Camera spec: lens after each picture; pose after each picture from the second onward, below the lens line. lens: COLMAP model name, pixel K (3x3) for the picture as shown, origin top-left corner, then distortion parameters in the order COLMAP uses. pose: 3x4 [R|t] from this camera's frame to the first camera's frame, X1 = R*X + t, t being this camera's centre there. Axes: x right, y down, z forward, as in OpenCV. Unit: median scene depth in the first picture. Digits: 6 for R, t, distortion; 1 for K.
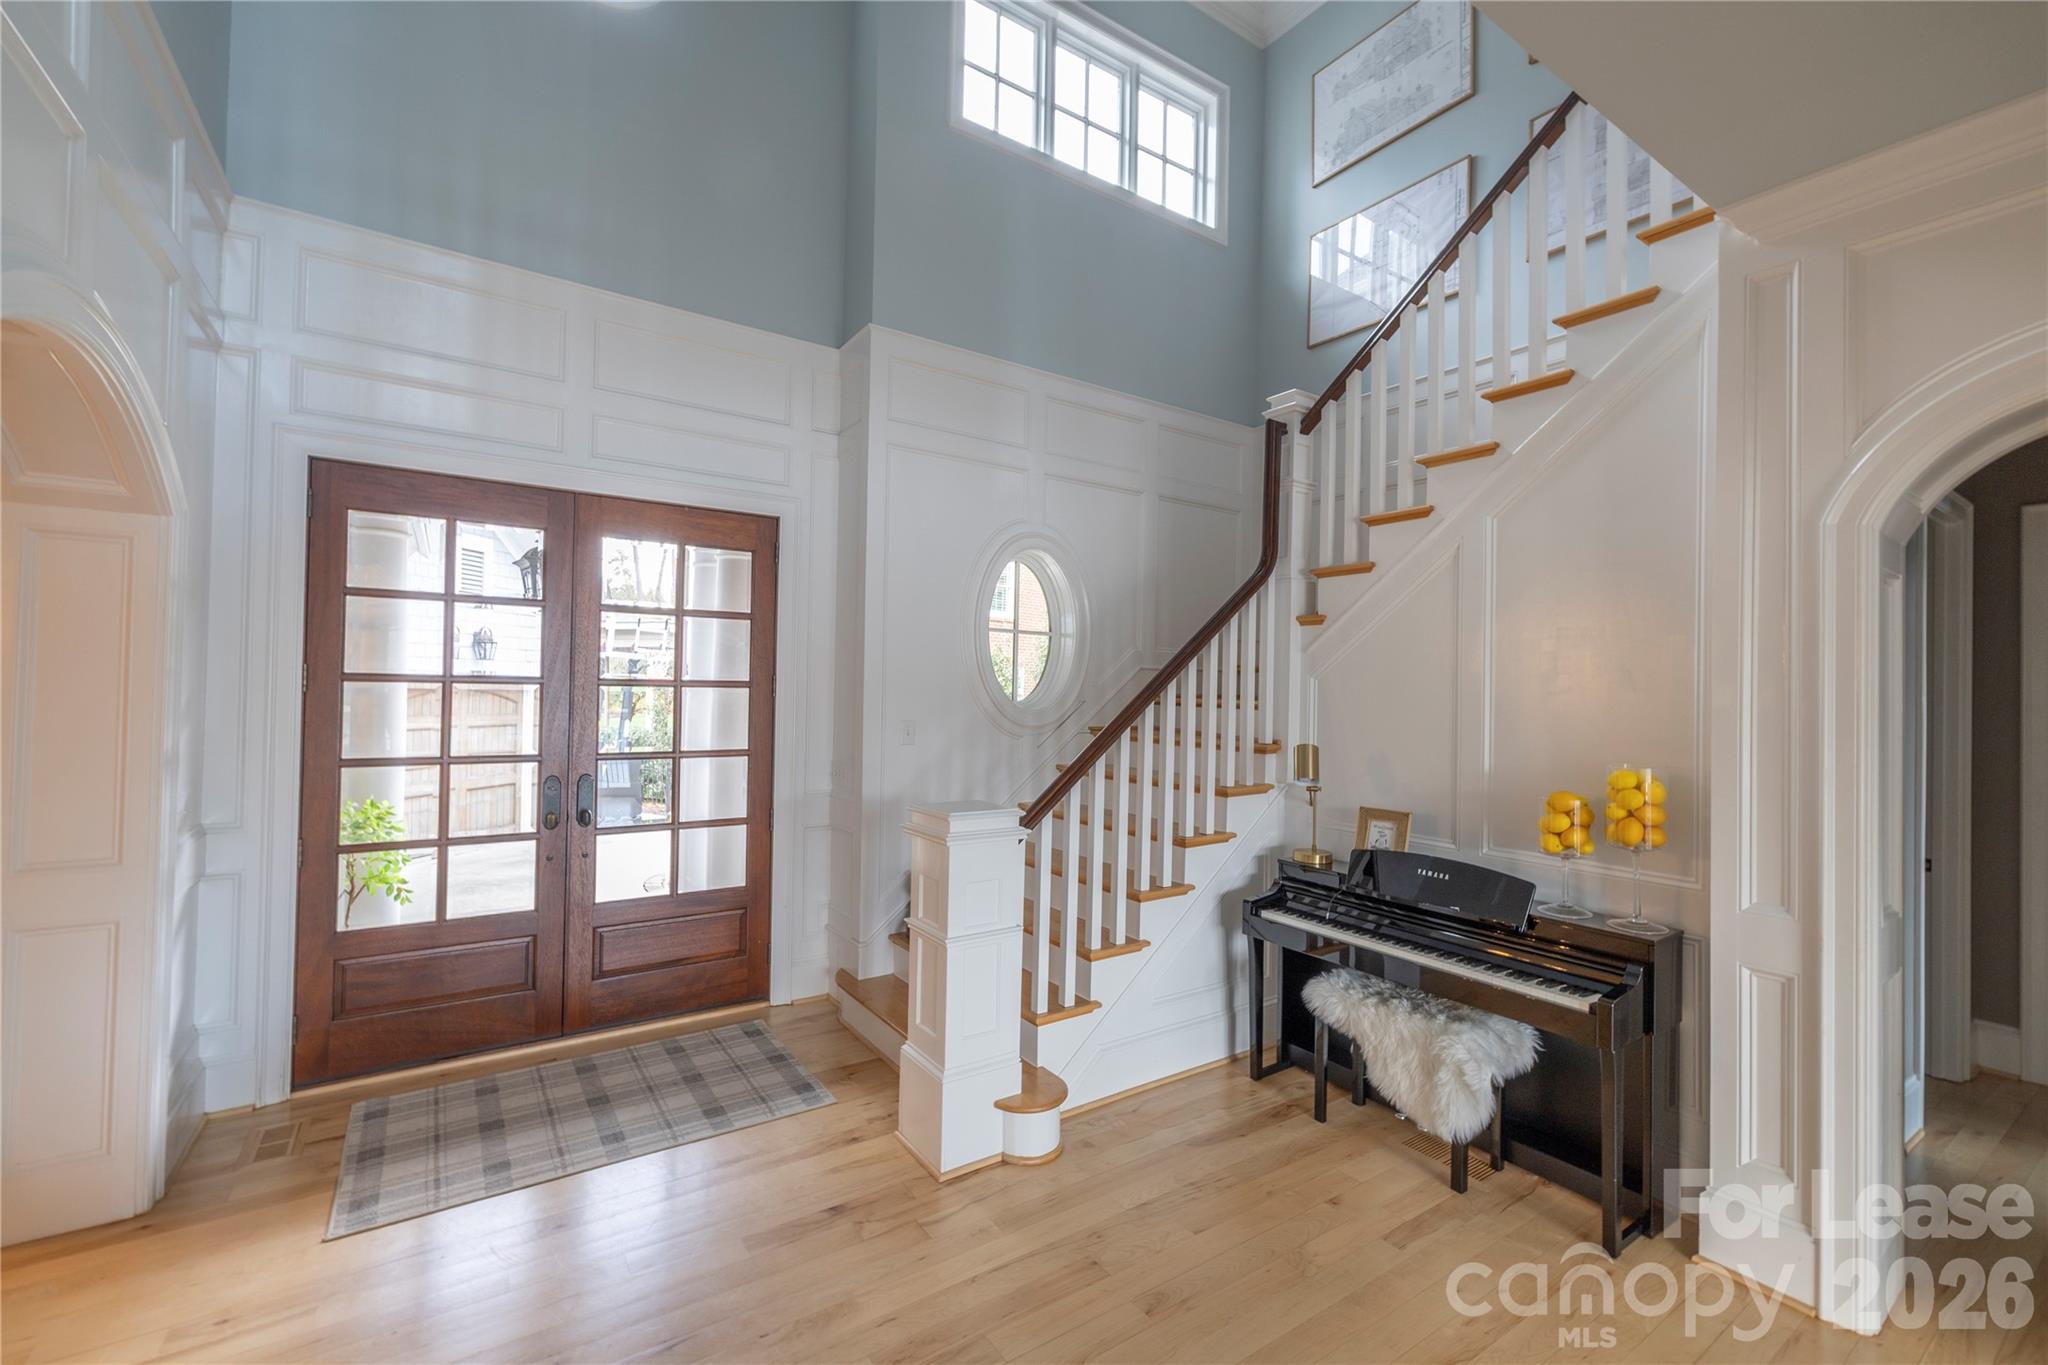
lens RADIAL K [[866.9, 0, 1024.0], [0, 866.9, 682.5], [0, 0, 1]] dist [-0.004578, 0.000240]
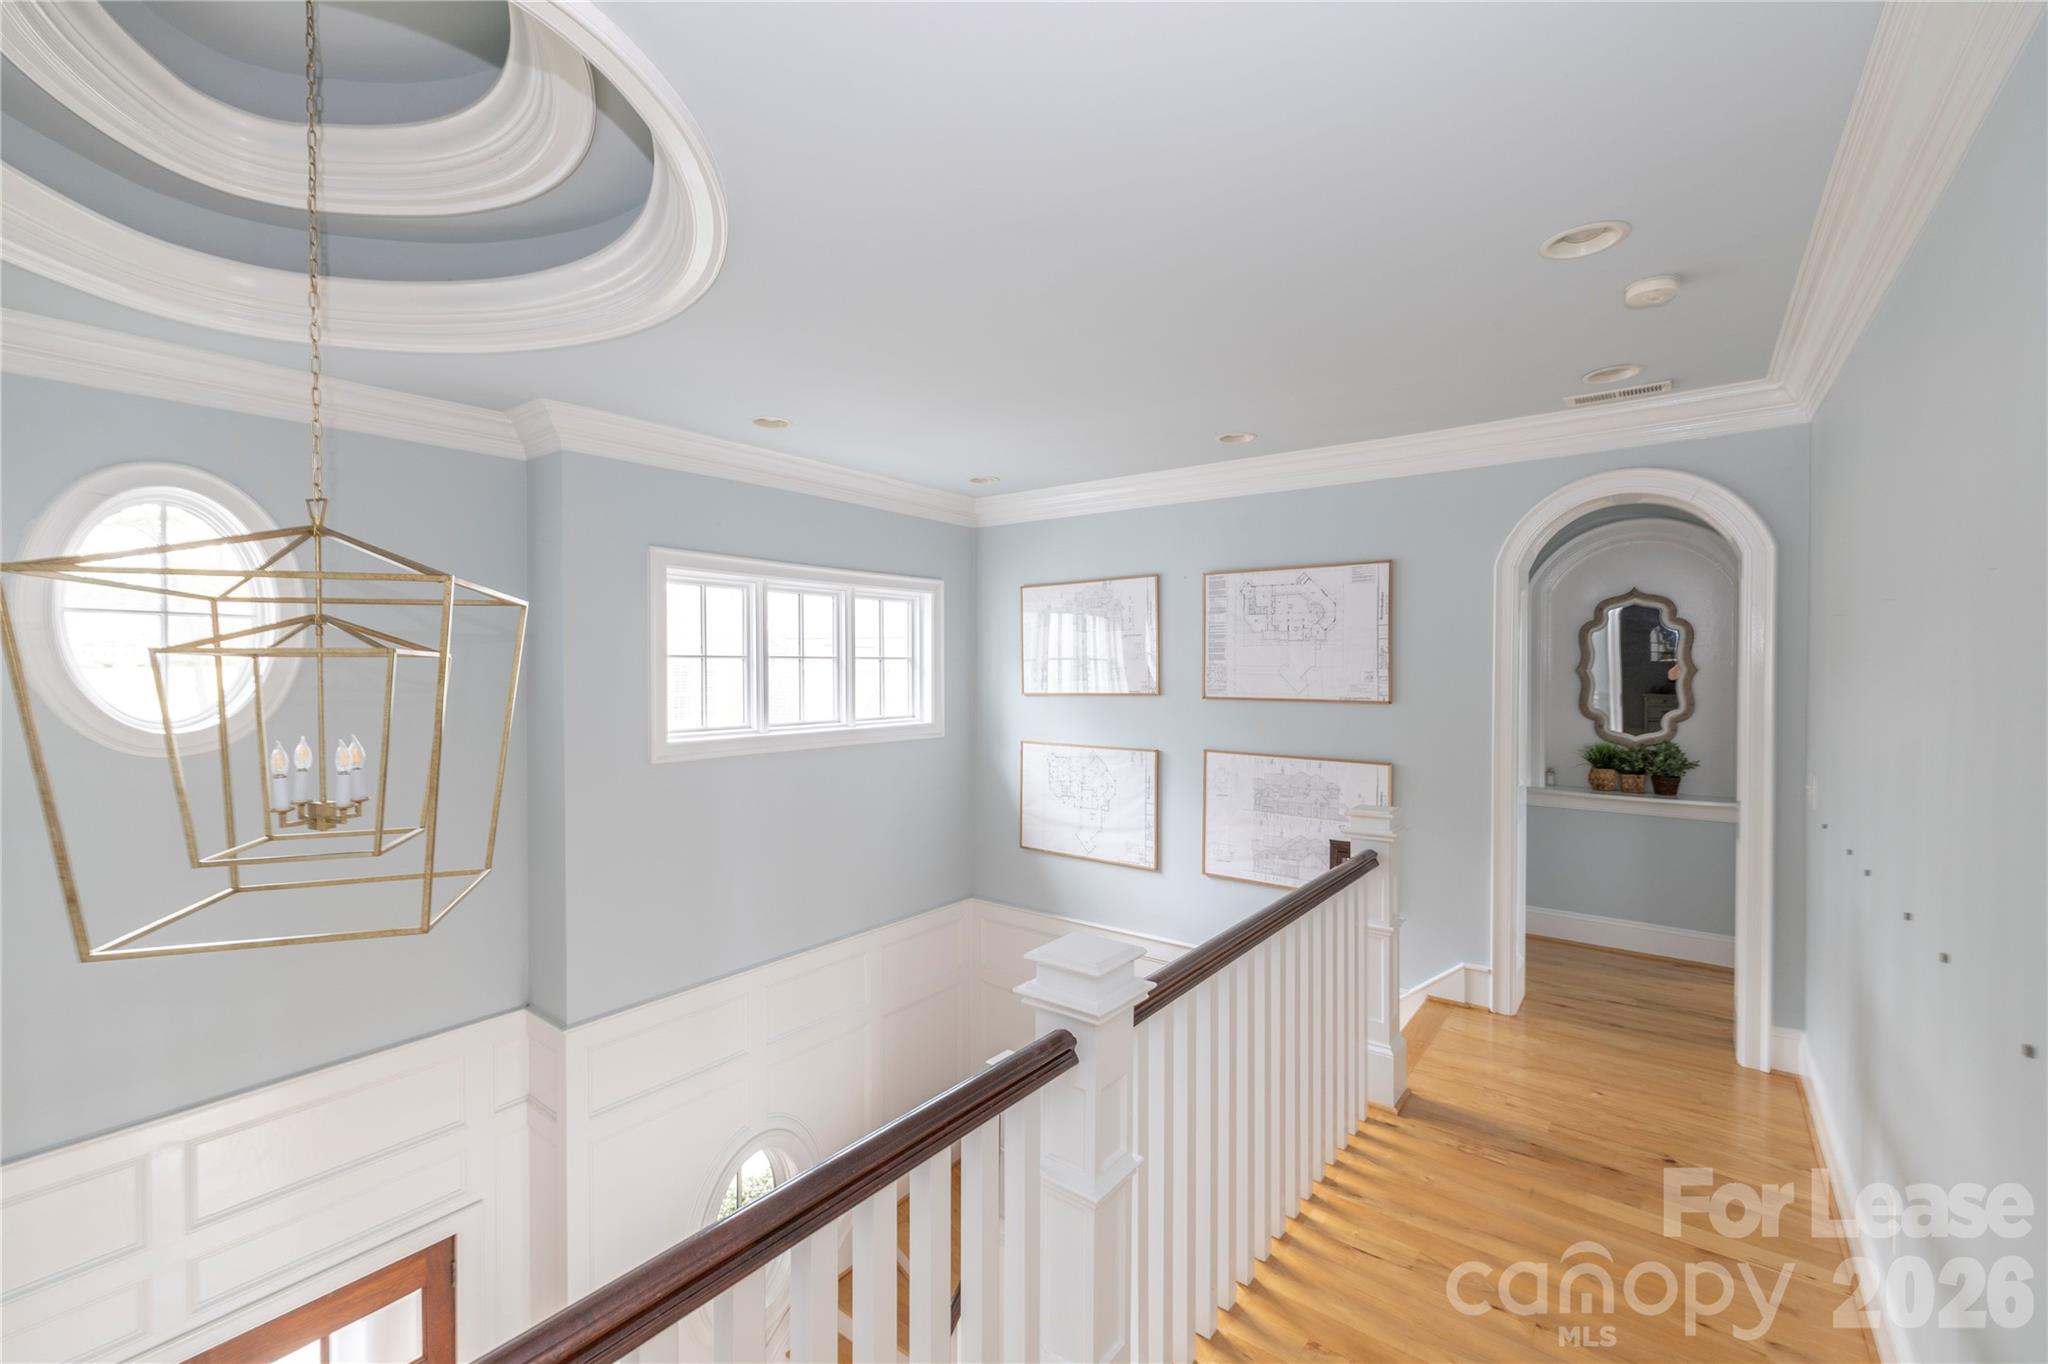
lens RADIAL K [[866.9, 0, 1024.0], [0, 866.9, 682.0], [0, 0, 1]] dist [-0.004578, 0.000240]
pose [[0.951056, -0.022459, 0.308202, 0.010424], [0.014477, 0.999499, 0.028161, -0.688453], [-0.308680, -0.022321, 0.950904, -0.007821]]
